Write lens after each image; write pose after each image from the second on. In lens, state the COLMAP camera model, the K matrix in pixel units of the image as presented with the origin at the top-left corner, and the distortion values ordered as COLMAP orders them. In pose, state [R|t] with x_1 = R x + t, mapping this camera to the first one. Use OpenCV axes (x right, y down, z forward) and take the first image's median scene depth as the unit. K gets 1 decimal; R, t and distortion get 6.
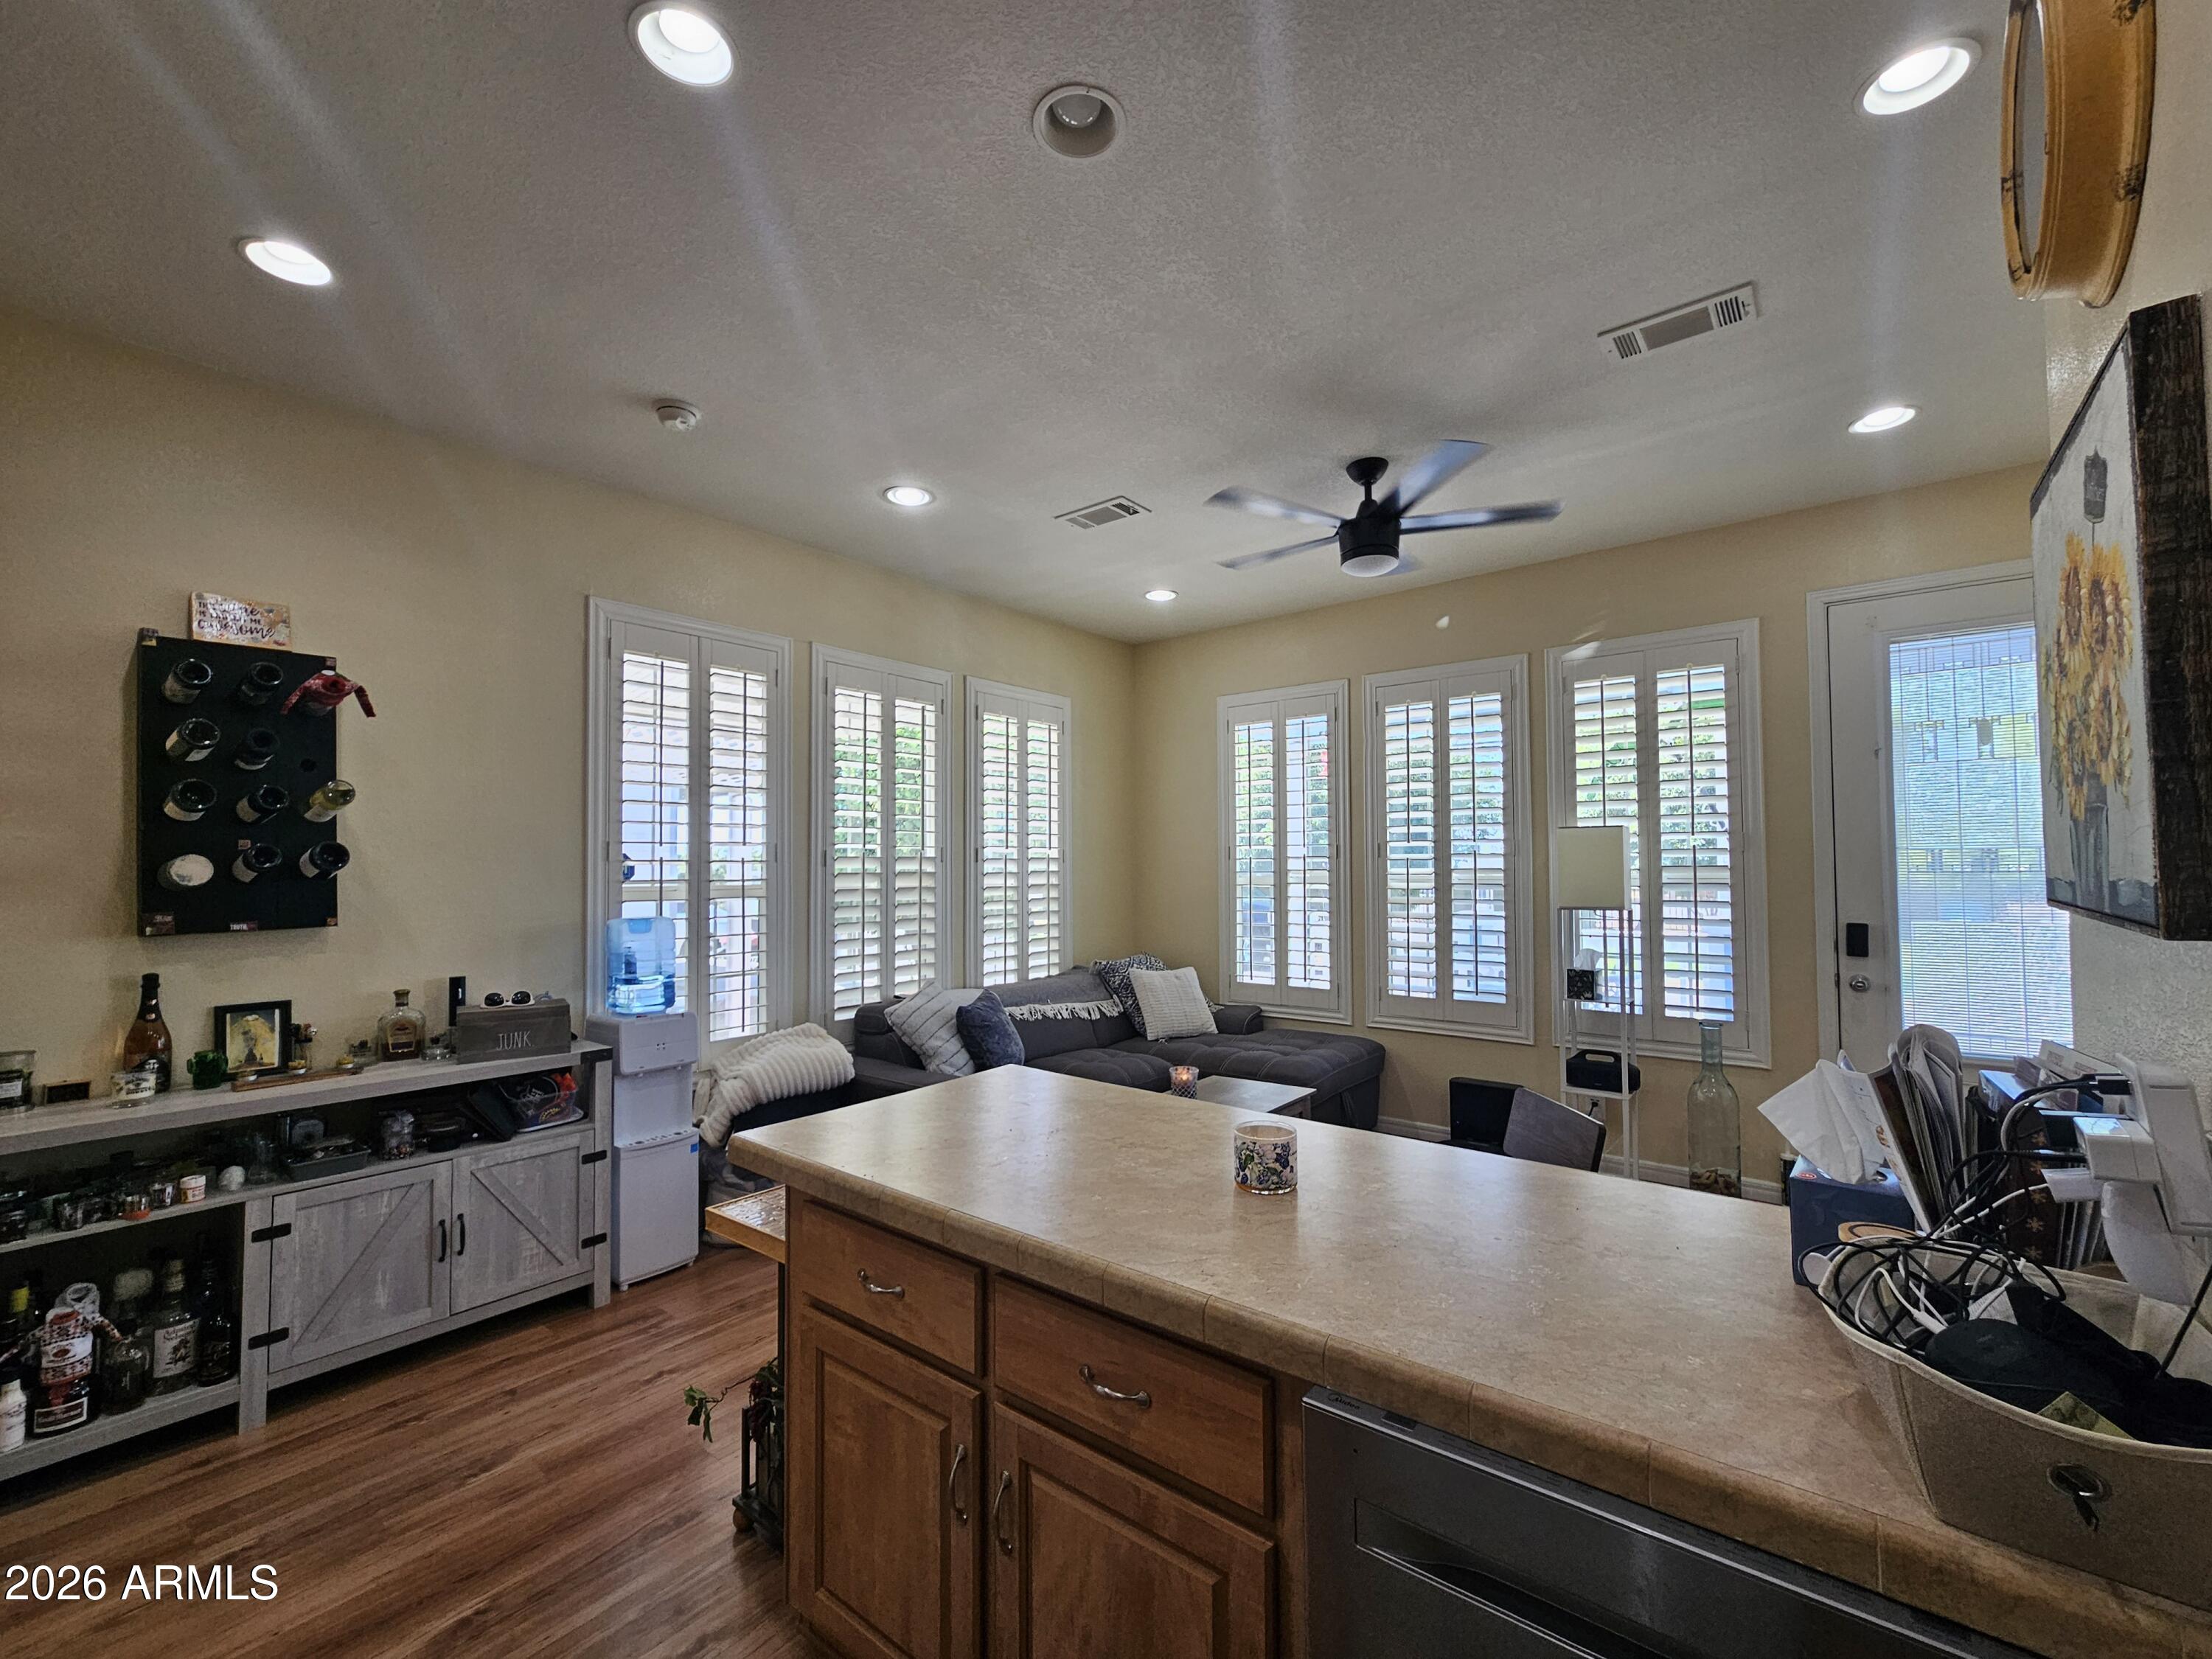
lens RADIAL K [[912.6, 0, 1106.0], [0, 912.6, 841.4], [0, 0, 1]] dist [0.003306, 0.001218]
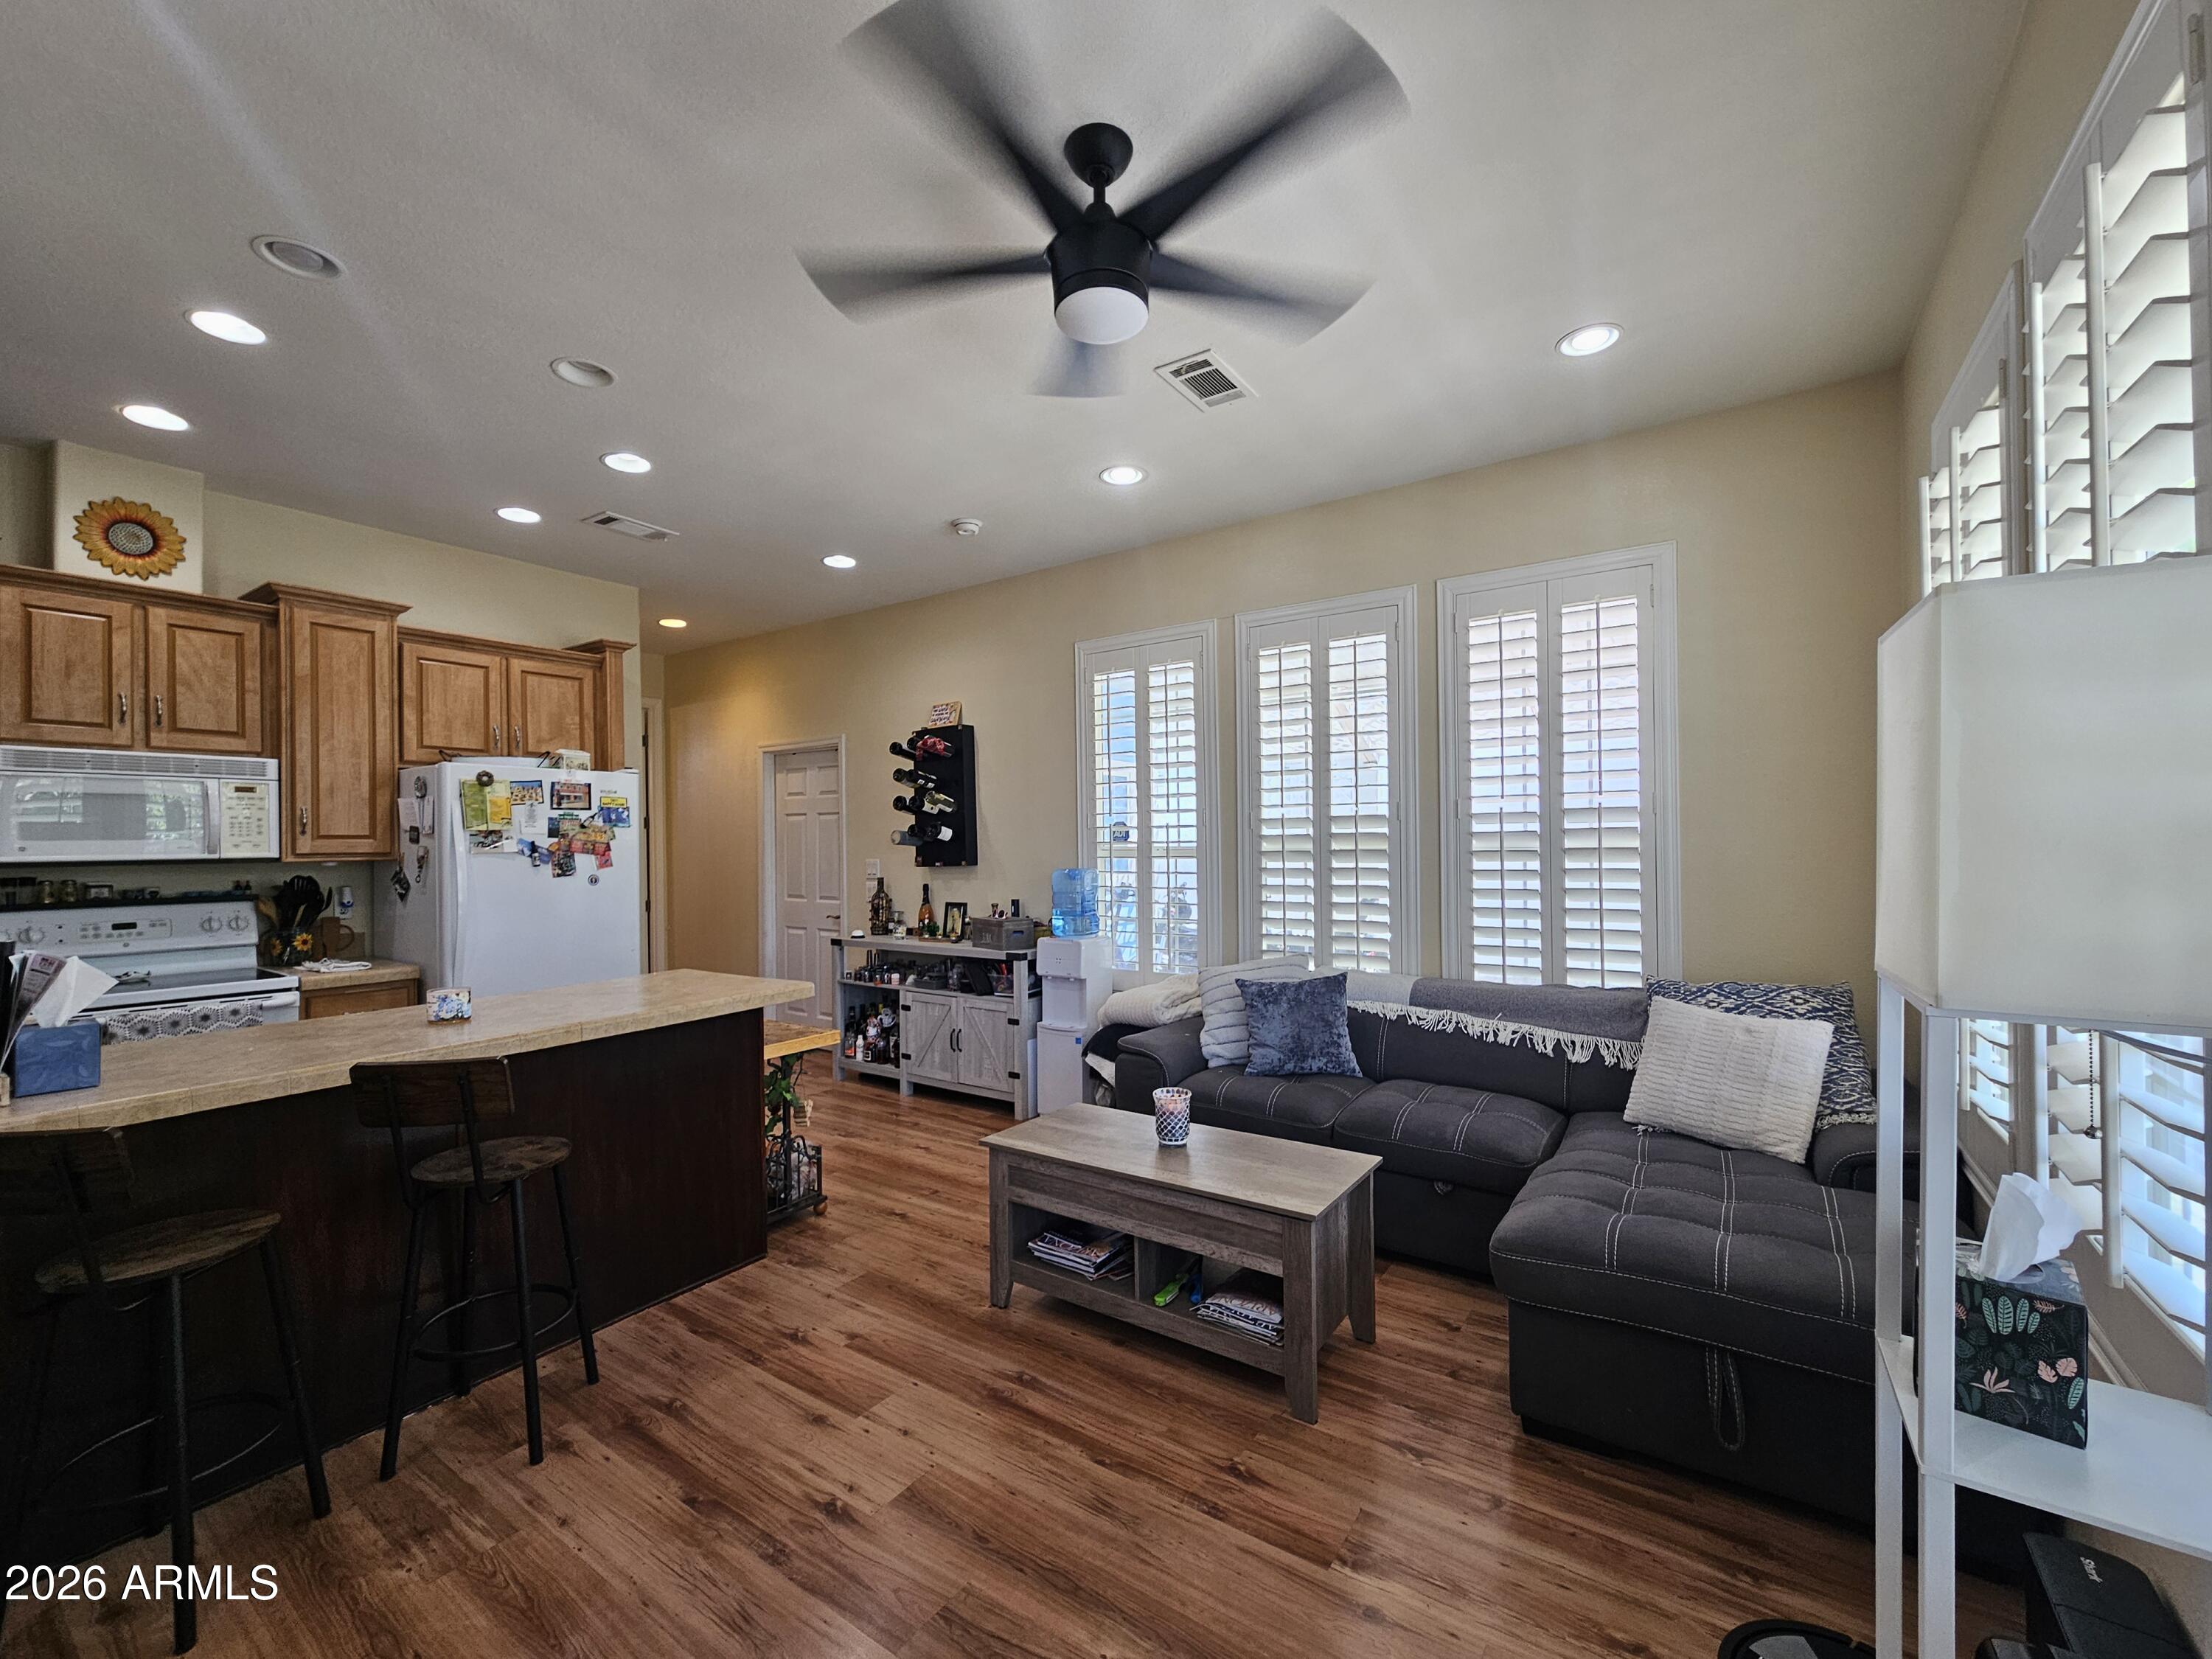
lens RADIAL K [[912.6, 0, 1106.0], [0, 912.6, 841.4], [0, 0, 1]] dist [0.003306, 0.001218]
pose [[0.076465, 0.001905, -0.997070, 0.781277], [0.044264, 0.999006, 0.005303, 0.031872], [0.996089, -0.044540, 0.076304, 0.832636]]
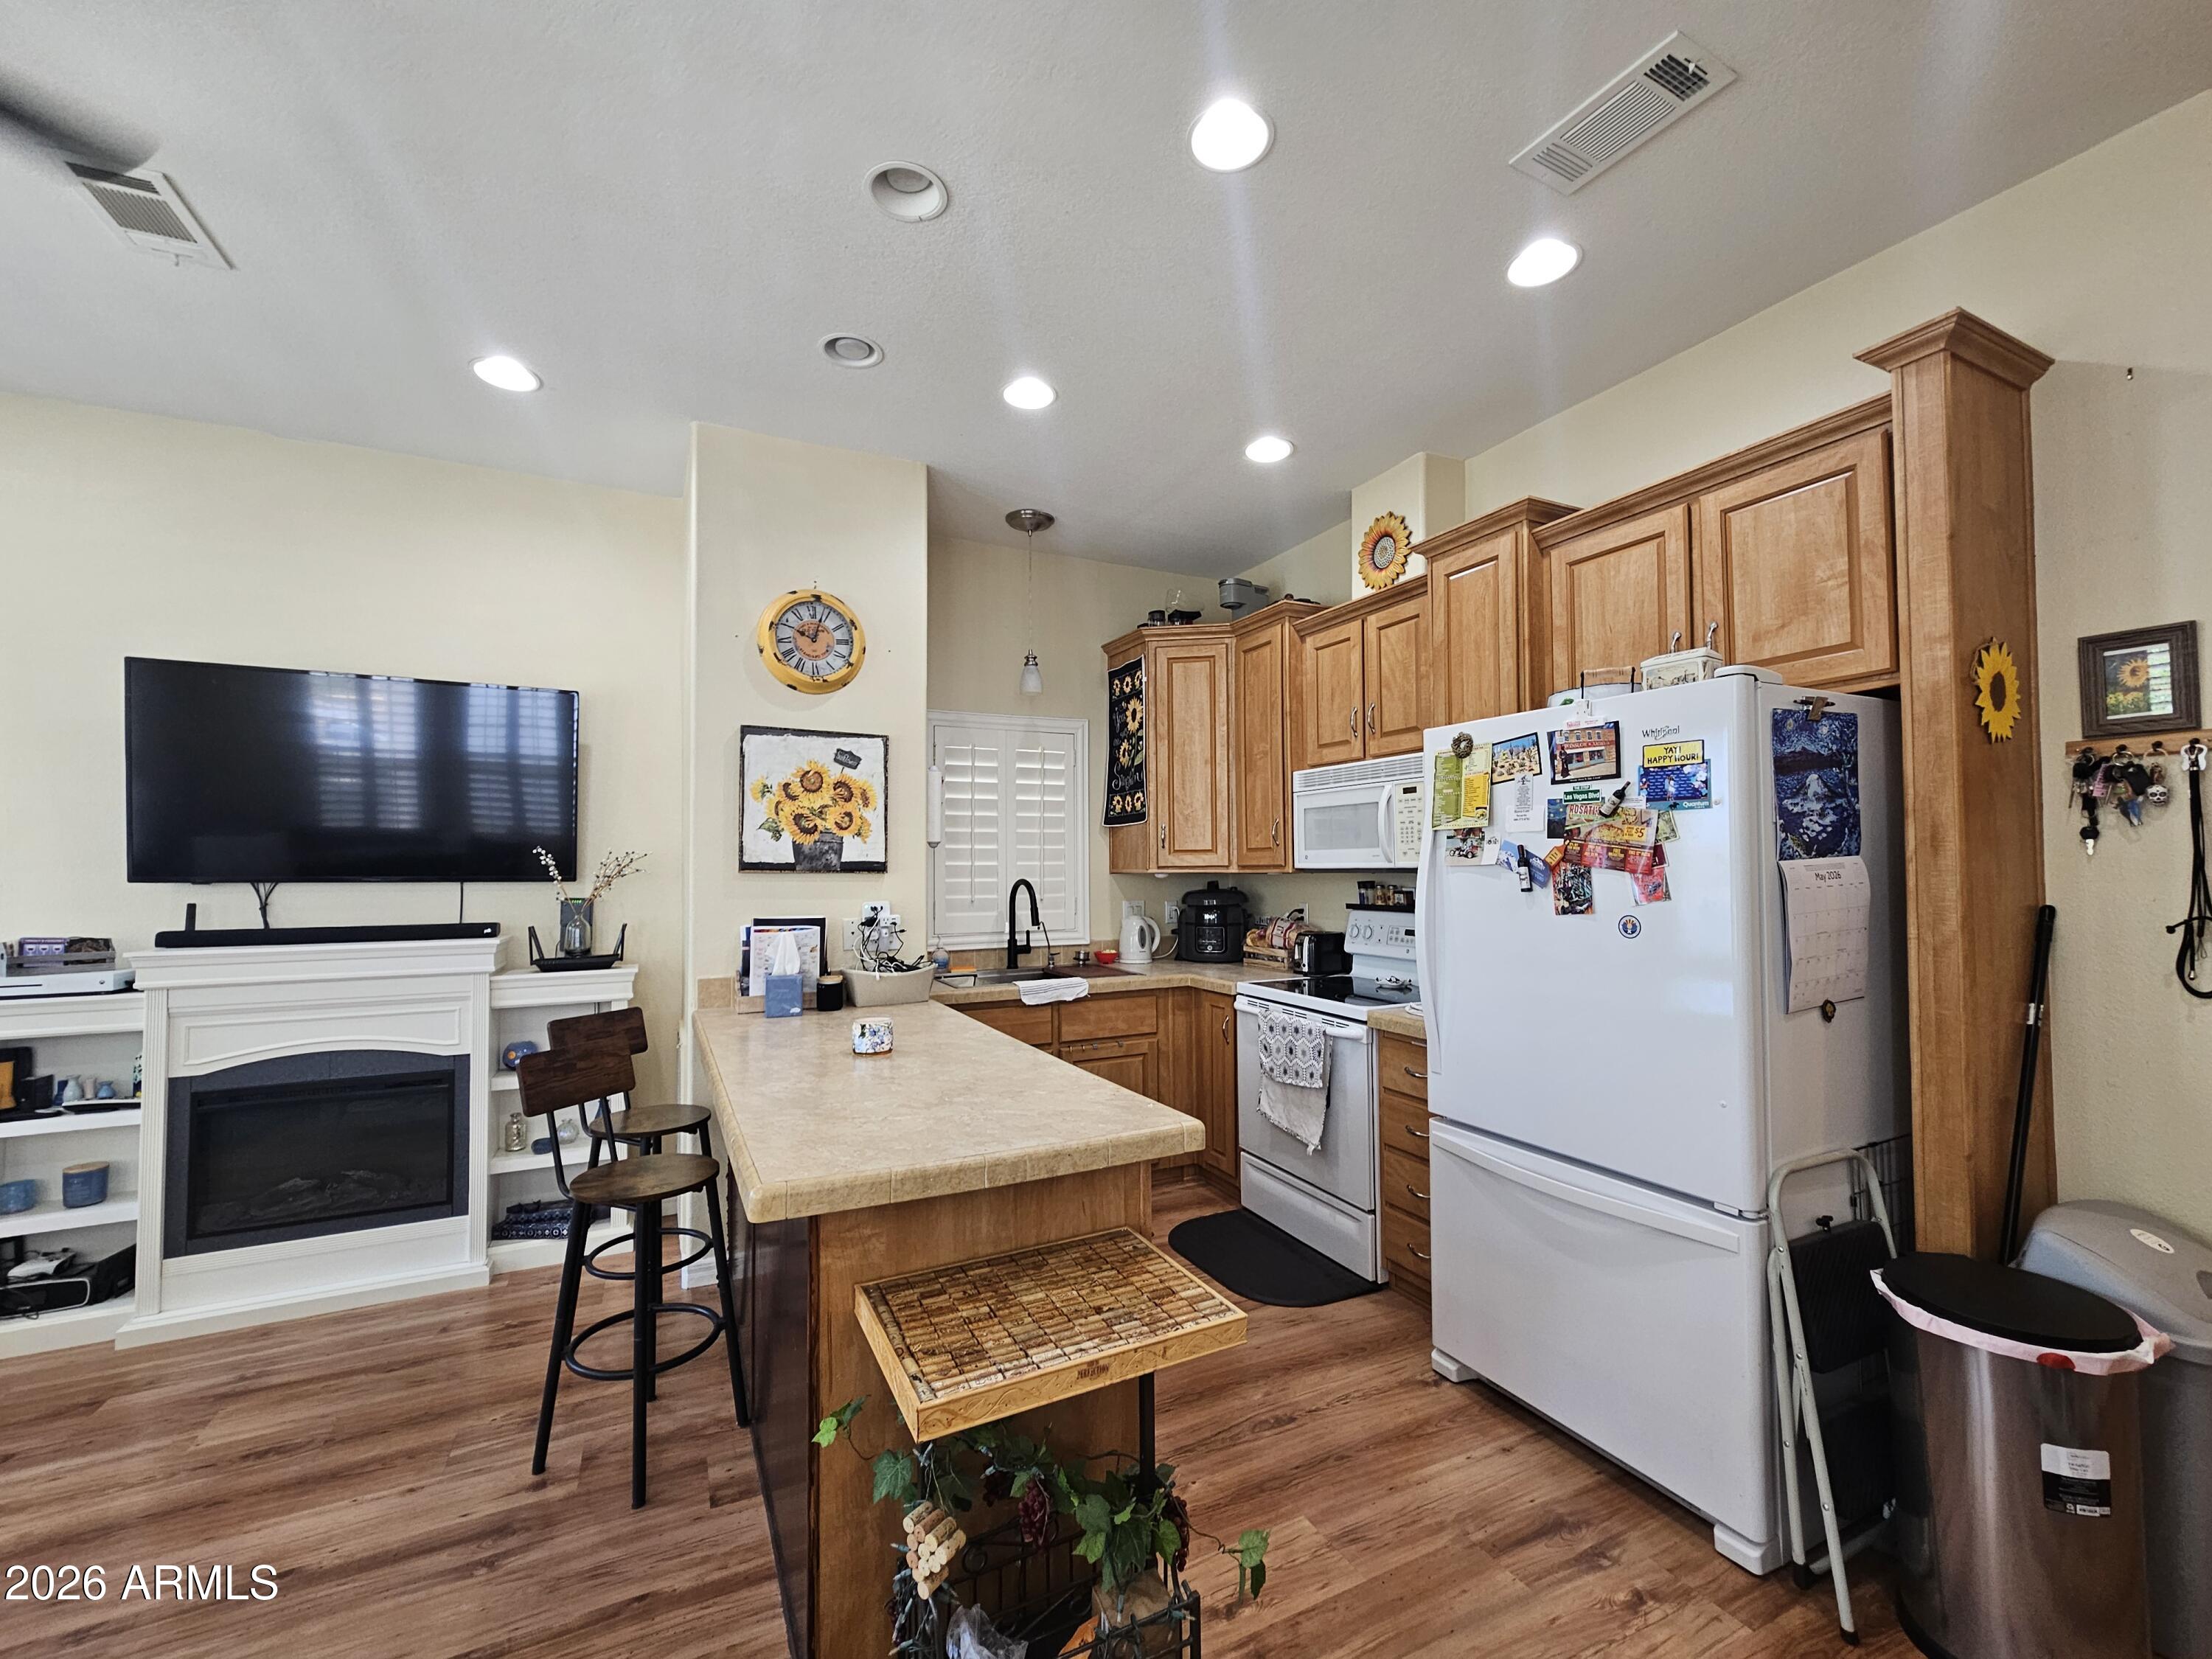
lens RADIAL K [[912.6, 0, 1106.0], [0, 912.6, 841.4], [0, 0, 1]] dist [0.003306, 0.001218]
pose [[-0.903072, 0.023339, 0.428854, -0.333685], [-0.001269, 0.998373, -0.057004, 0.038763], [-0.429487, -0.052023, -0.901573, 0.892365]]
